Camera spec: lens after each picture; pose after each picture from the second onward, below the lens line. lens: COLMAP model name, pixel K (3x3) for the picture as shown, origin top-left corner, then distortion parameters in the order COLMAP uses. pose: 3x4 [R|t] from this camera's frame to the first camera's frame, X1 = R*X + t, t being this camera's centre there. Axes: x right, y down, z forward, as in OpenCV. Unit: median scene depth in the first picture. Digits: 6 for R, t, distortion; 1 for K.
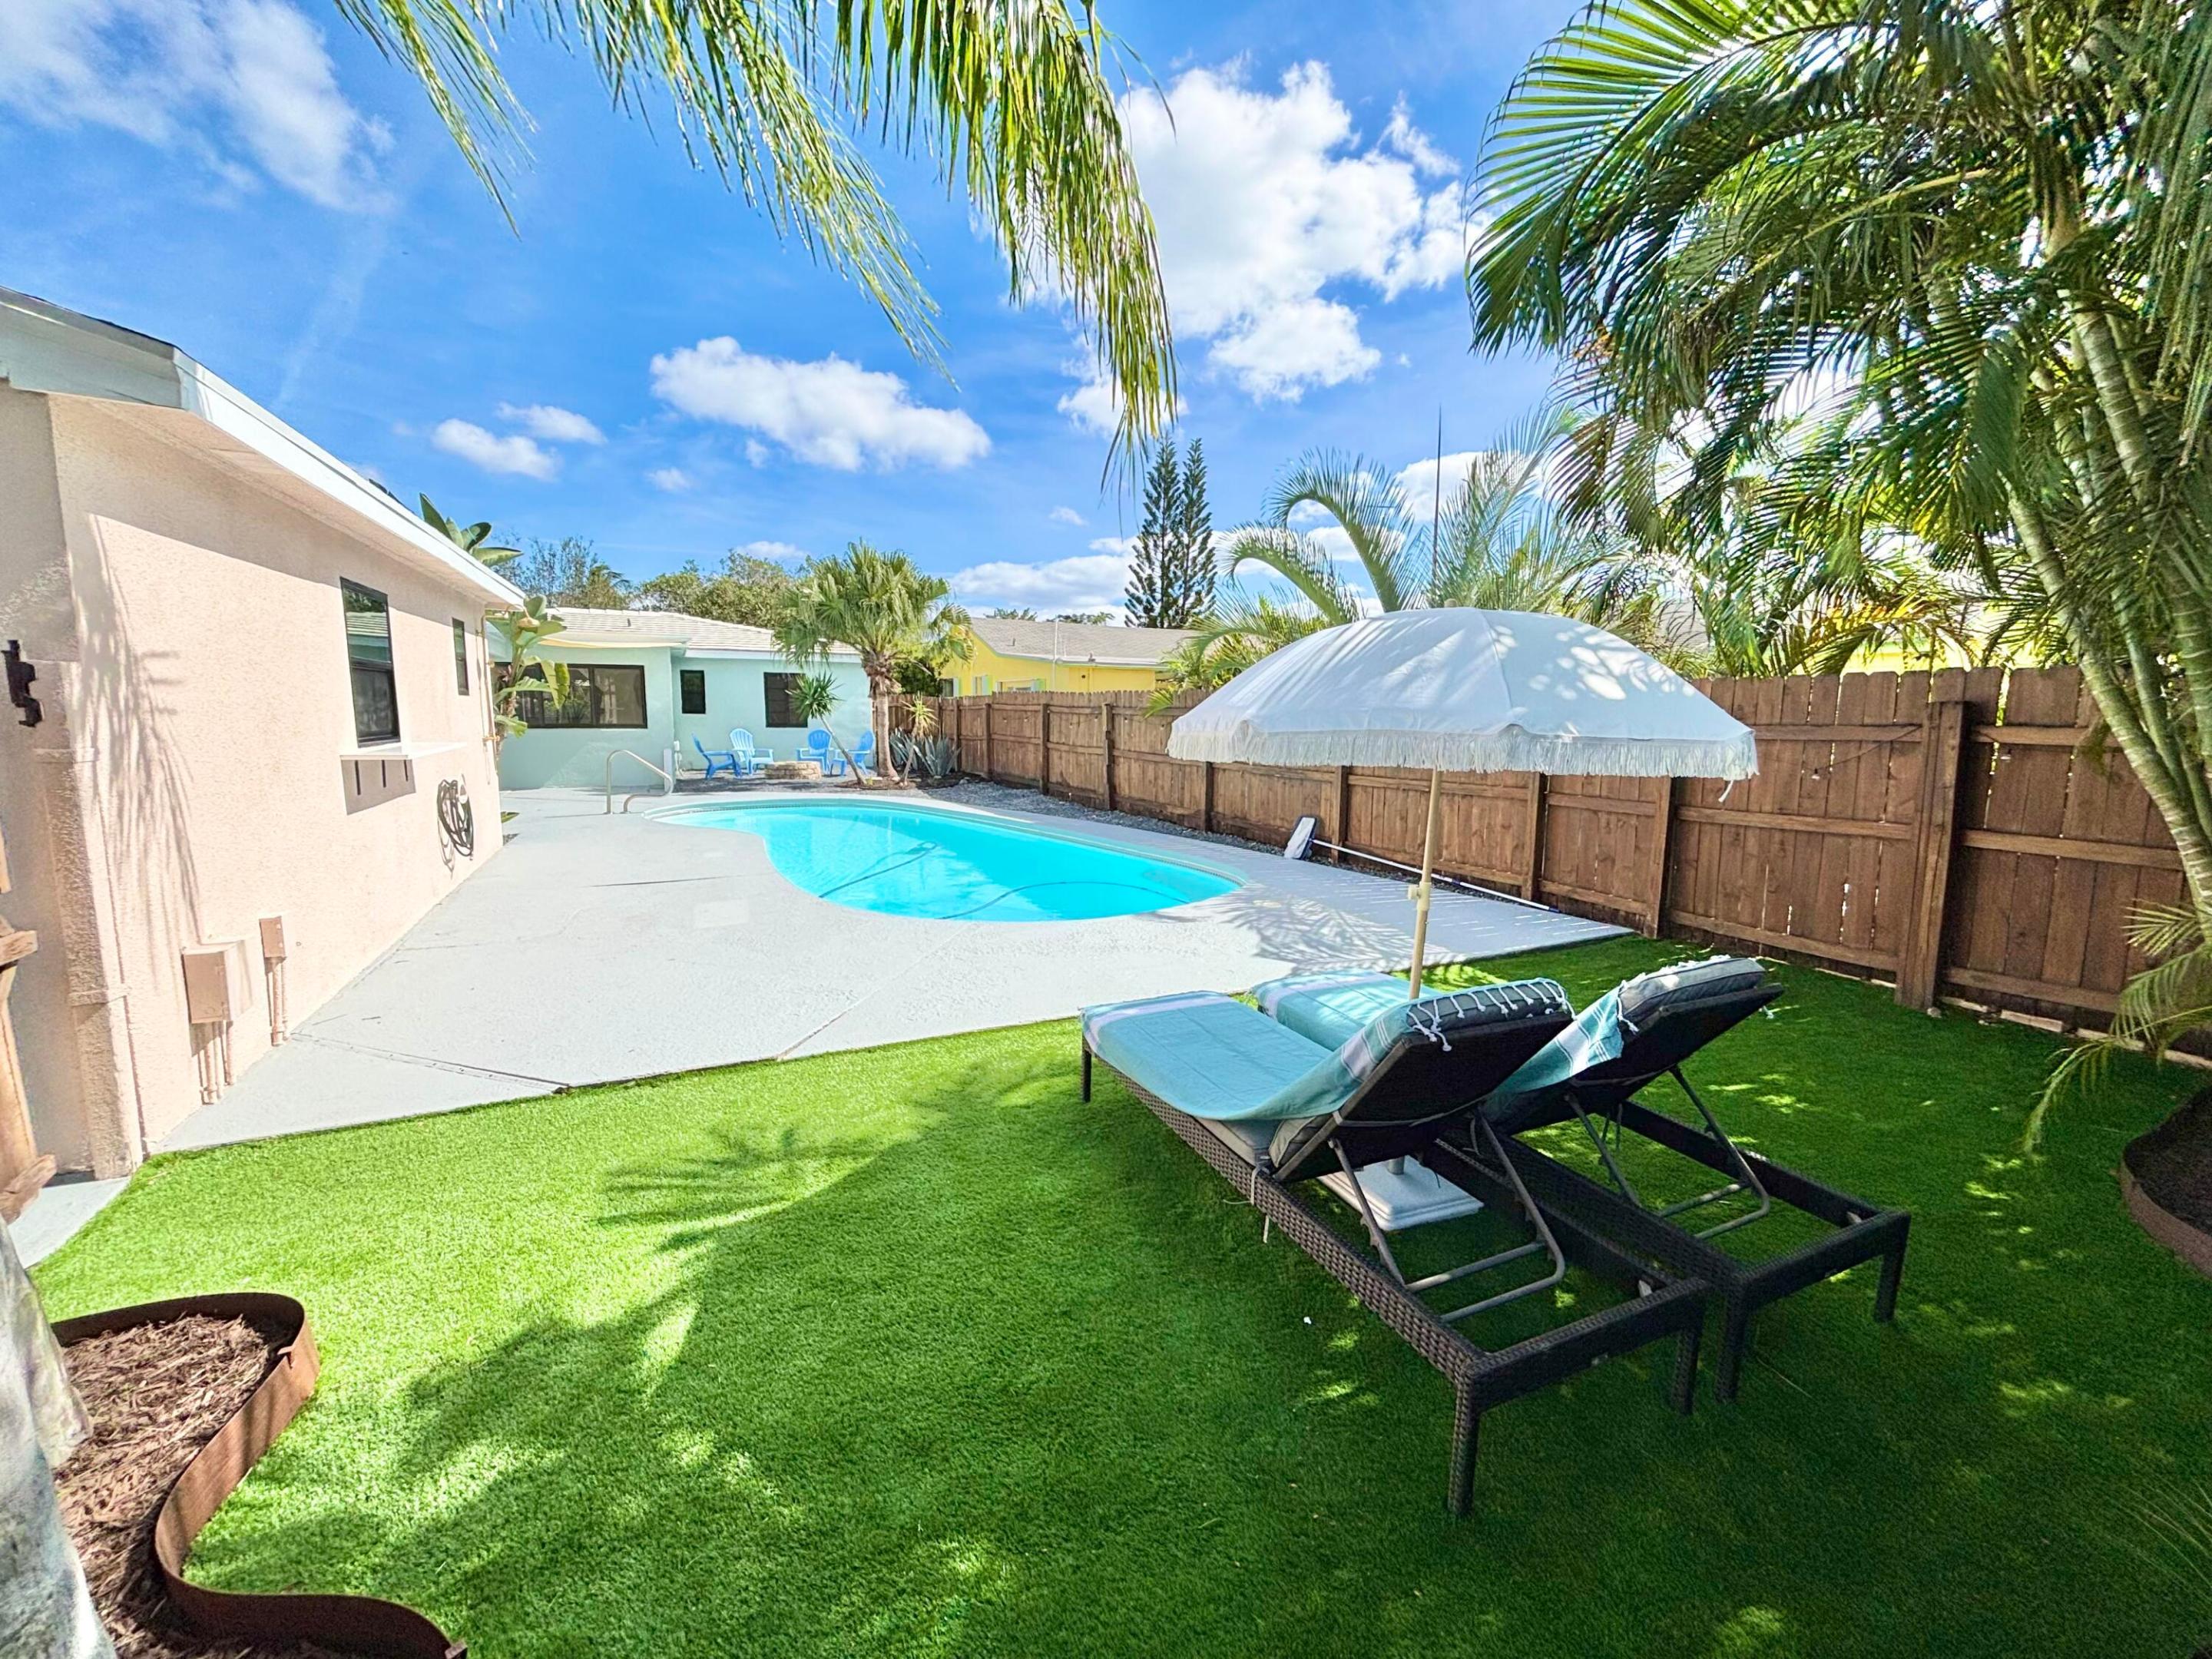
lens RADIAL K [[887.1, 0, 1097.9], [0, 887.1, 818.0], [0, 0, 1]] dist [0.004206, 0.000563]
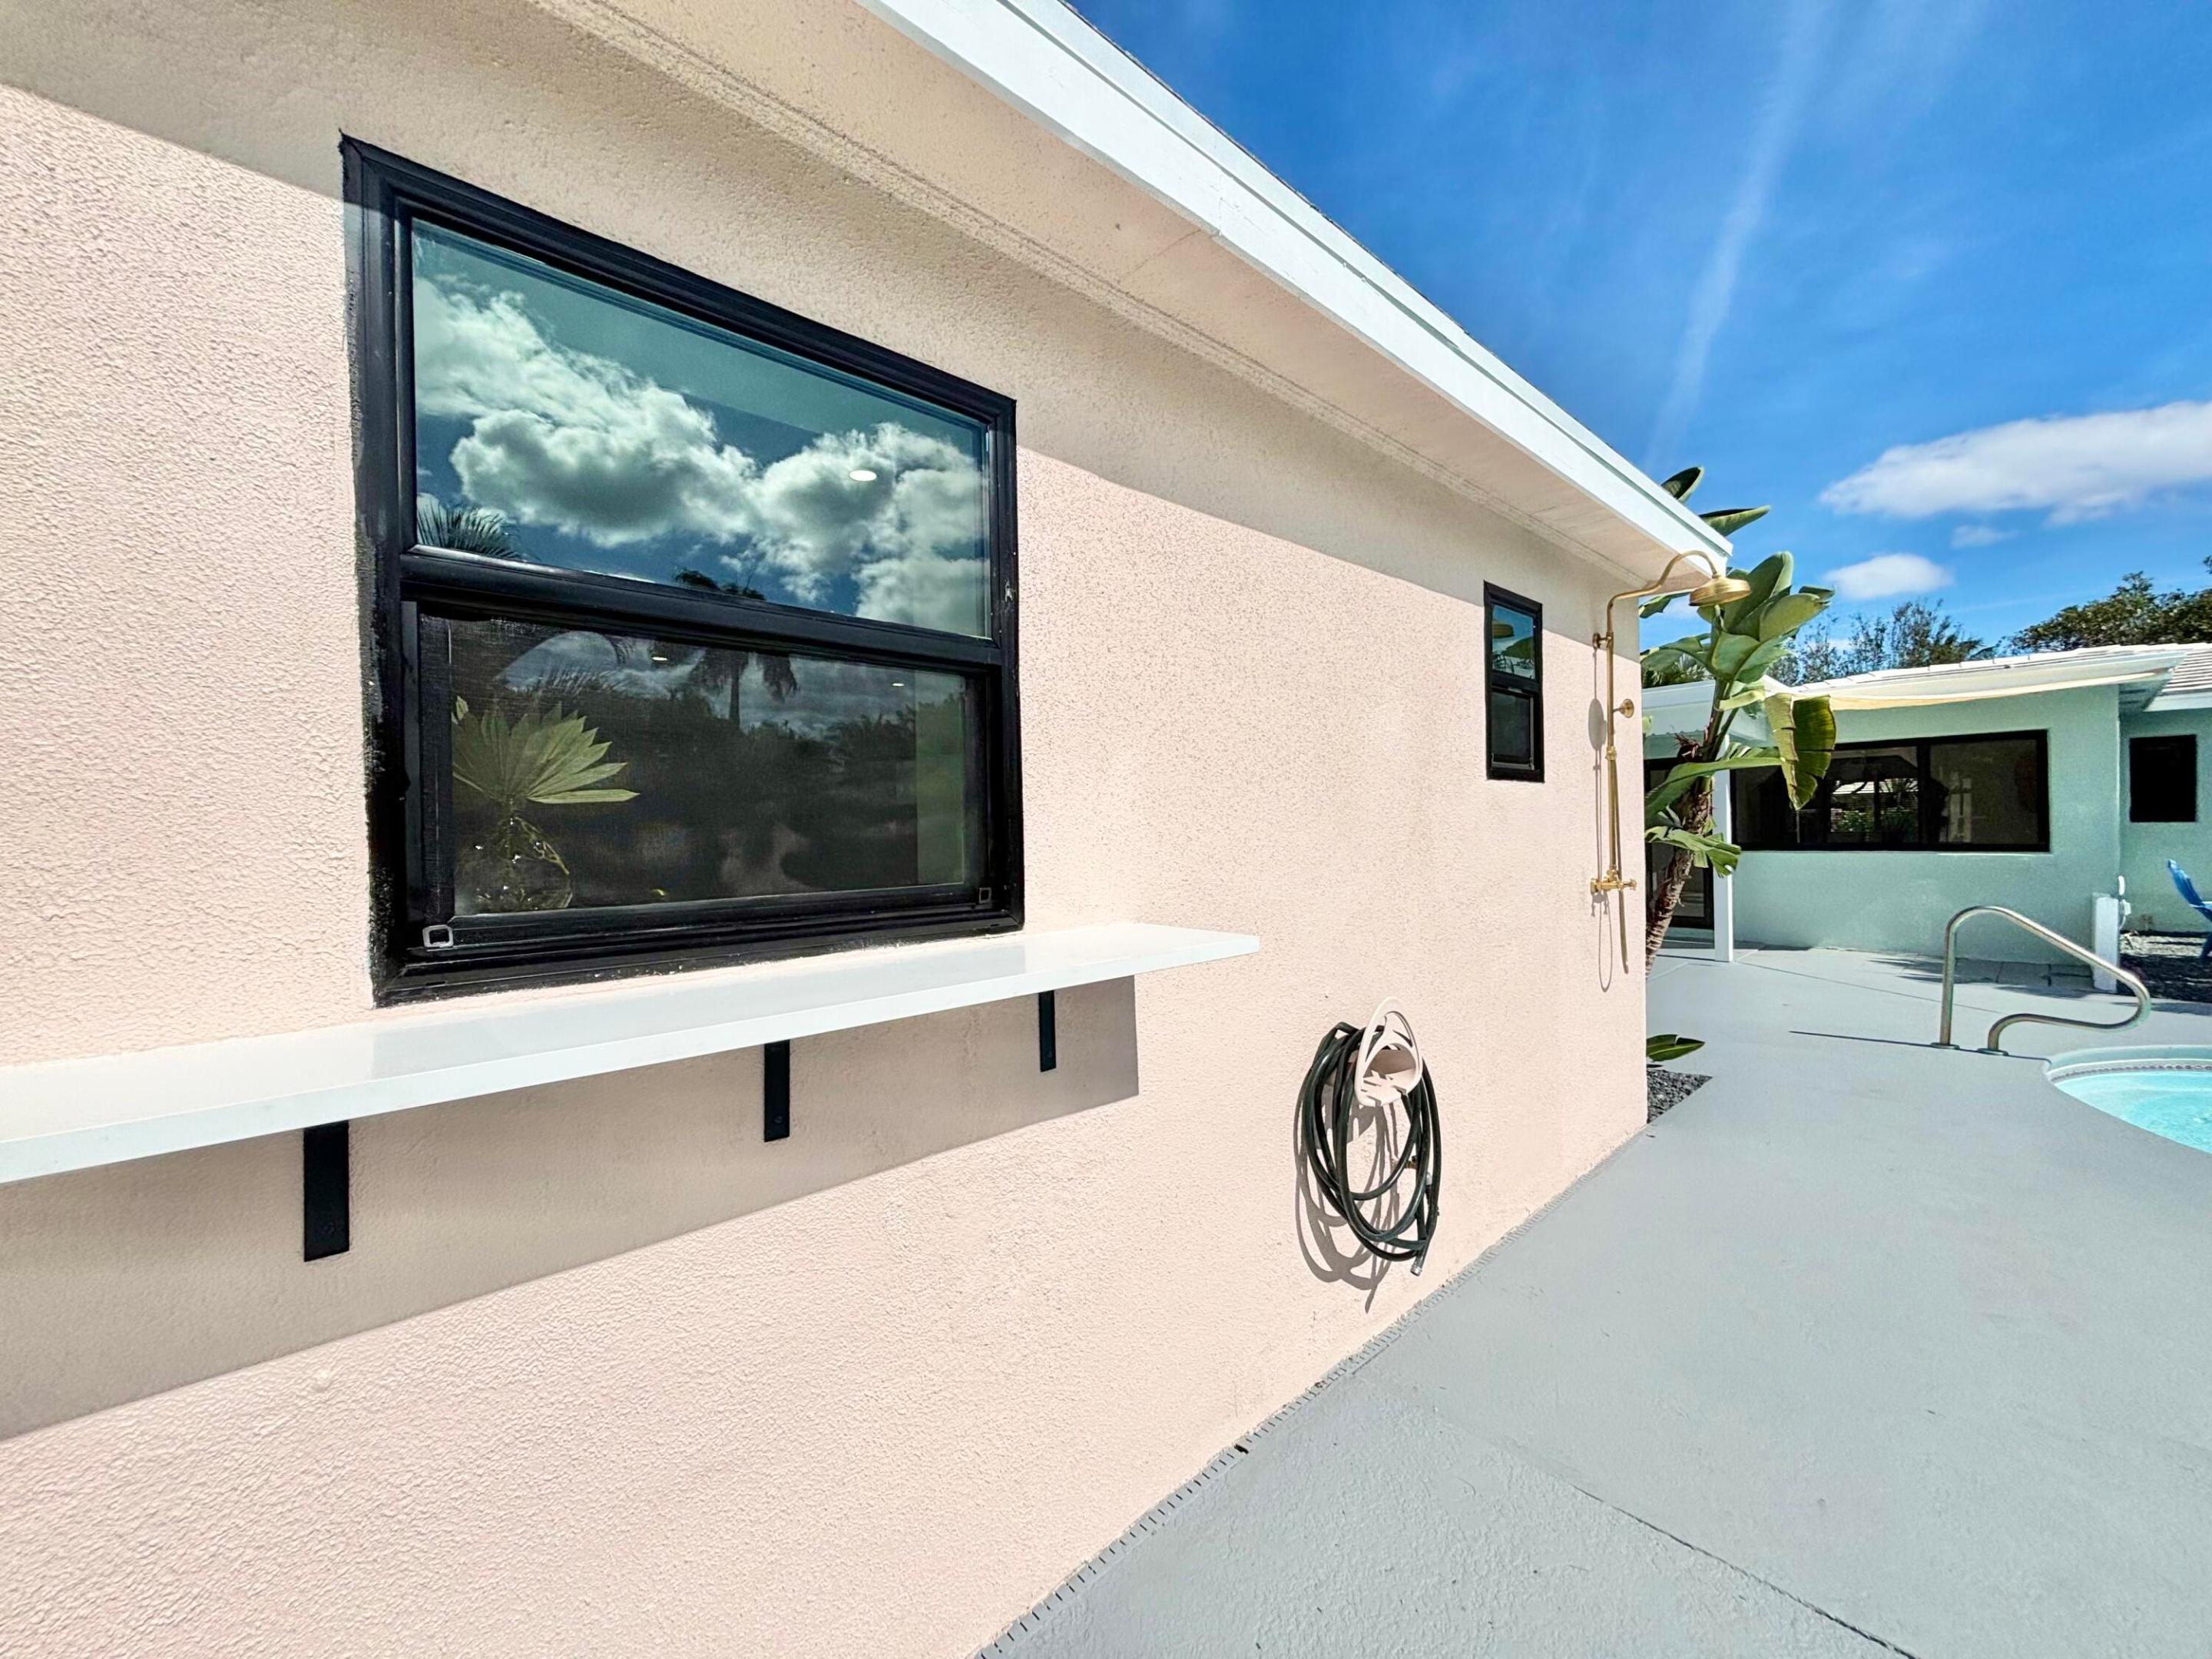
lens RADIAL K [[887.1, 0, 1101.5], [0, 887.1, 816.3], [0, 0, 1]] dist [0.004206, 0.000563]
pose [[0.300544, -0.023840, -0.953470, -0.180573], [-0.099372, 0.993464, -0.056163, -0.037545], [0.948577, 0.111628, 0.296211, 0.328283]]
